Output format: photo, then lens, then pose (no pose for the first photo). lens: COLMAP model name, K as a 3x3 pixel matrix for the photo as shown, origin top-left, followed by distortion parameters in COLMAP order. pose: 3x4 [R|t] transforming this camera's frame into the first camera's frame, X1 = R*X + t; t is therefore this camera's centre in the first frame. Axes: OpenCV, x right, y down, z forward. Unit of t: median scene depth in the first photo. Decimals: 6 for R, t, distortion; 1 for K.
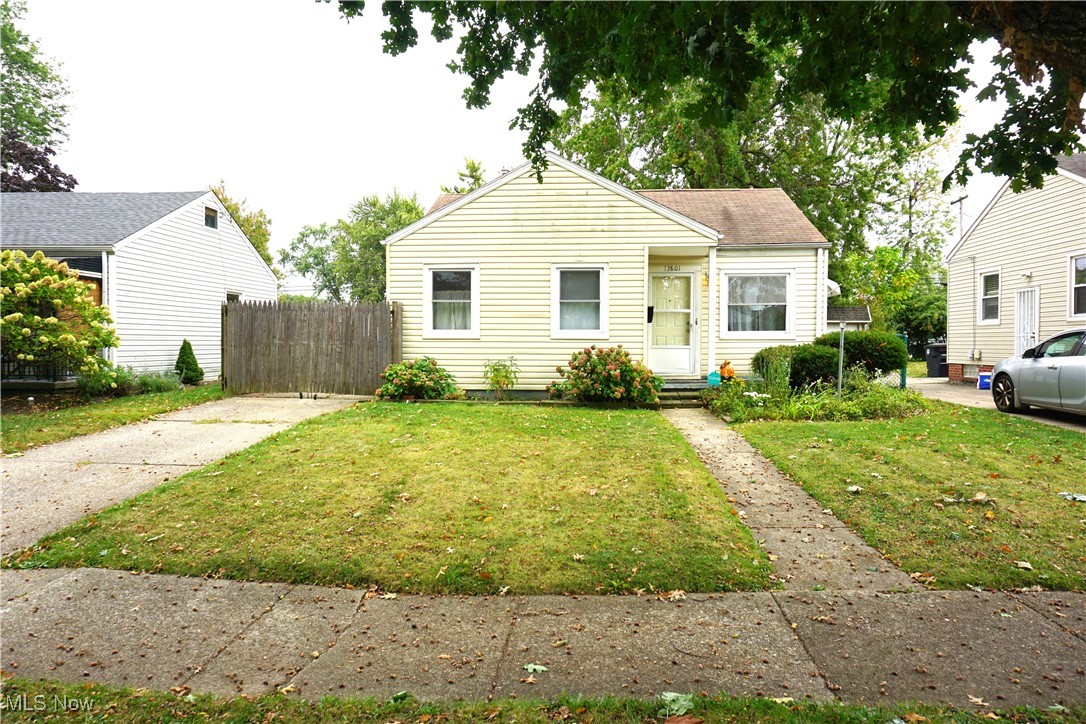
lens RADIAL K [[723.1, 0, 542.2], [0, 723.1, 366.7], [0, 0, 1]] dist [-0.026374, 0.004058]
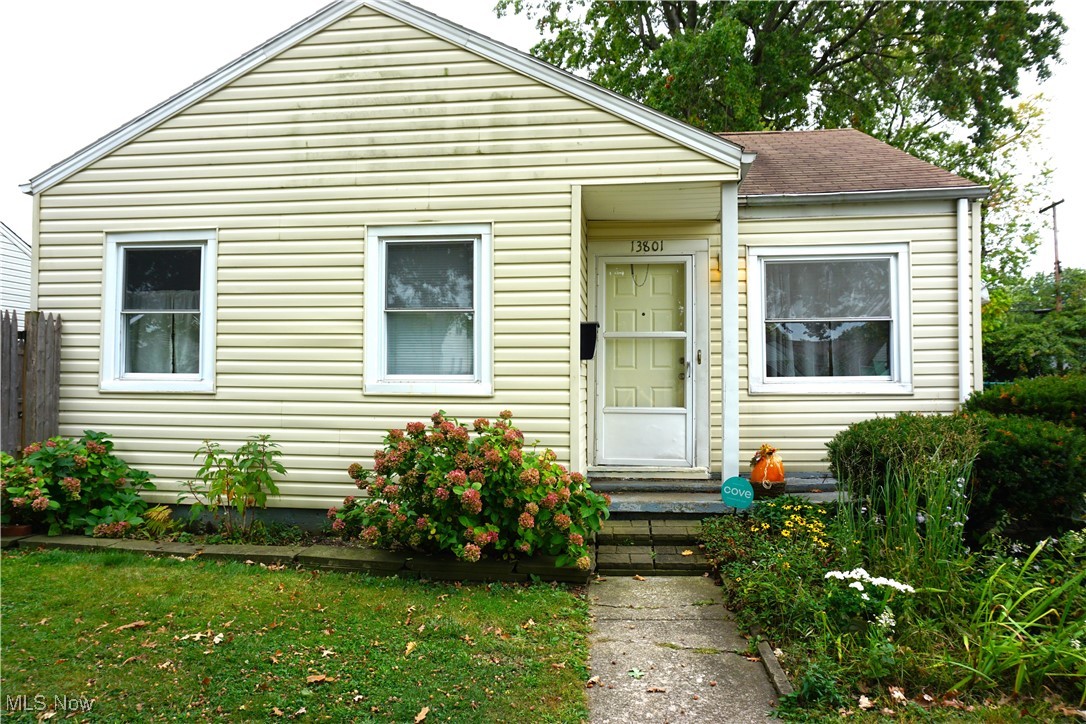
lens RADIAL K [[723.1, 0, 542.2], [0, 723.1, 366.7], [0, 0, 1]] dist [-0.026374, 0.004058]
pose [[0.999303, -0.000582, -0.037320, 0.134694], [-0.001450, 0.998518, -0.054395, -0.031306], [0.037296, 0.054411, 0.997822, 0.547598]]
